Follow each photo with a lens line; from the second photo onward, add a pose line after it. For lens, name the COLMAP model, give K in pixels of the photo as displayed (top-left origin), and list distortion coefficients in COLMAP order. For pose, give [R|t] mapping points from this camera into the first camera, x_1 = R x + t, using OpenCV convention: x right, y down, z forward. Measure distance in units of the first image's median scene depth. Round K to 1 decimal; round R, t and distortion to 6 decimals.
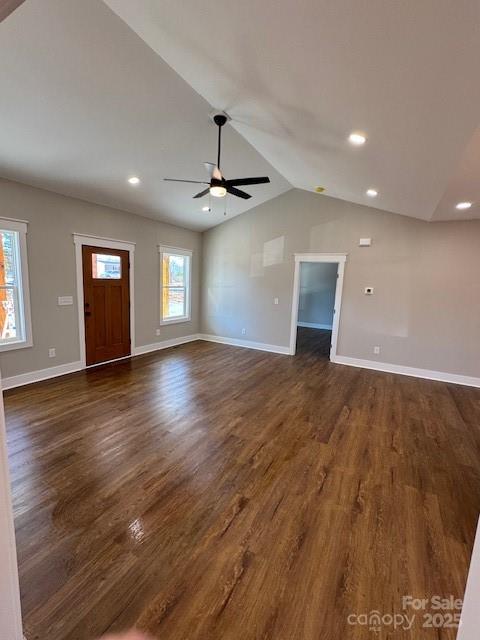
lens RADIAL K [[281.8, 0, 240.0], [0, 281.8, 320.0], [0, 0, 1]] dist [-0.001540, -0.000779]
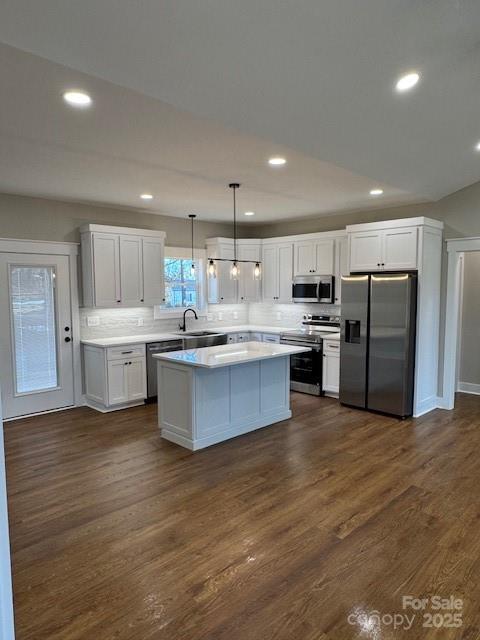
lens RADIAL K [[423.7, 0, 240.0], [0, 423.7, 320.0], [0, 0, 1]] dist [-0.006105, -0.000246]
pose [[-0.959802, -0.065537, 0.272920, 0.316993], [-0.001252, 0.973348, 0.229331, -0.198290], [-0.280675, 0.219771, -0.934303, 1.426336]]
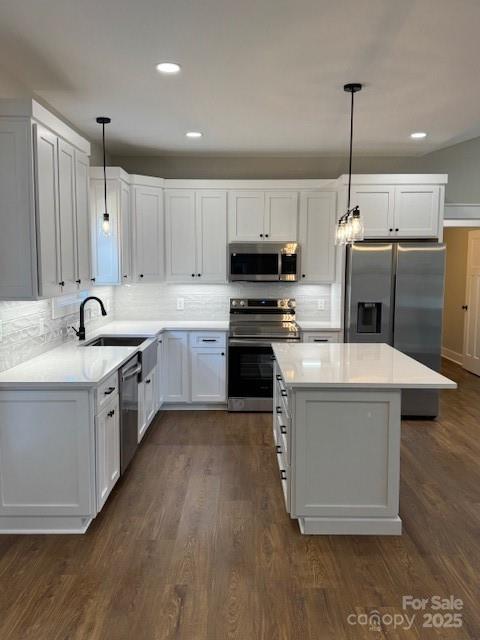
lens RADIAL K [[568.4, 0, 240.0], [0, 568.4, 320.0], [0, 0, 1]] dist [0.089641, -0.002191]
pose [[-0.872779, -0.003027, -0.488105, 1.231867], [-0.118189, 0.971534, 0.205310, -0.099628], [0.473590, 0.236879, -0.848293, 1.110869]]
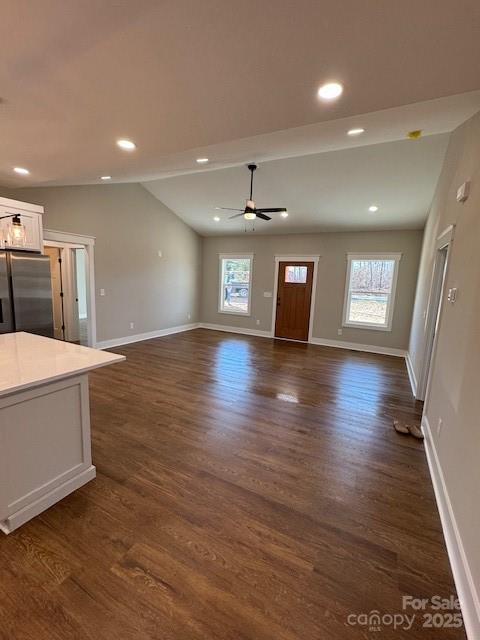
lens RADIAL K [[281.8, 0, 240.0], [0, 281.8, 320.0], [0, 0, 1]] dist [-0.001540, -0.000779]
pose [[0.016319, 0.102954, -0.994552, 1.136794], [-0.183822, 0.978039, 0.098228, -0.055139], [0.982824, 0.181218, 0.034886, 0.802171]]
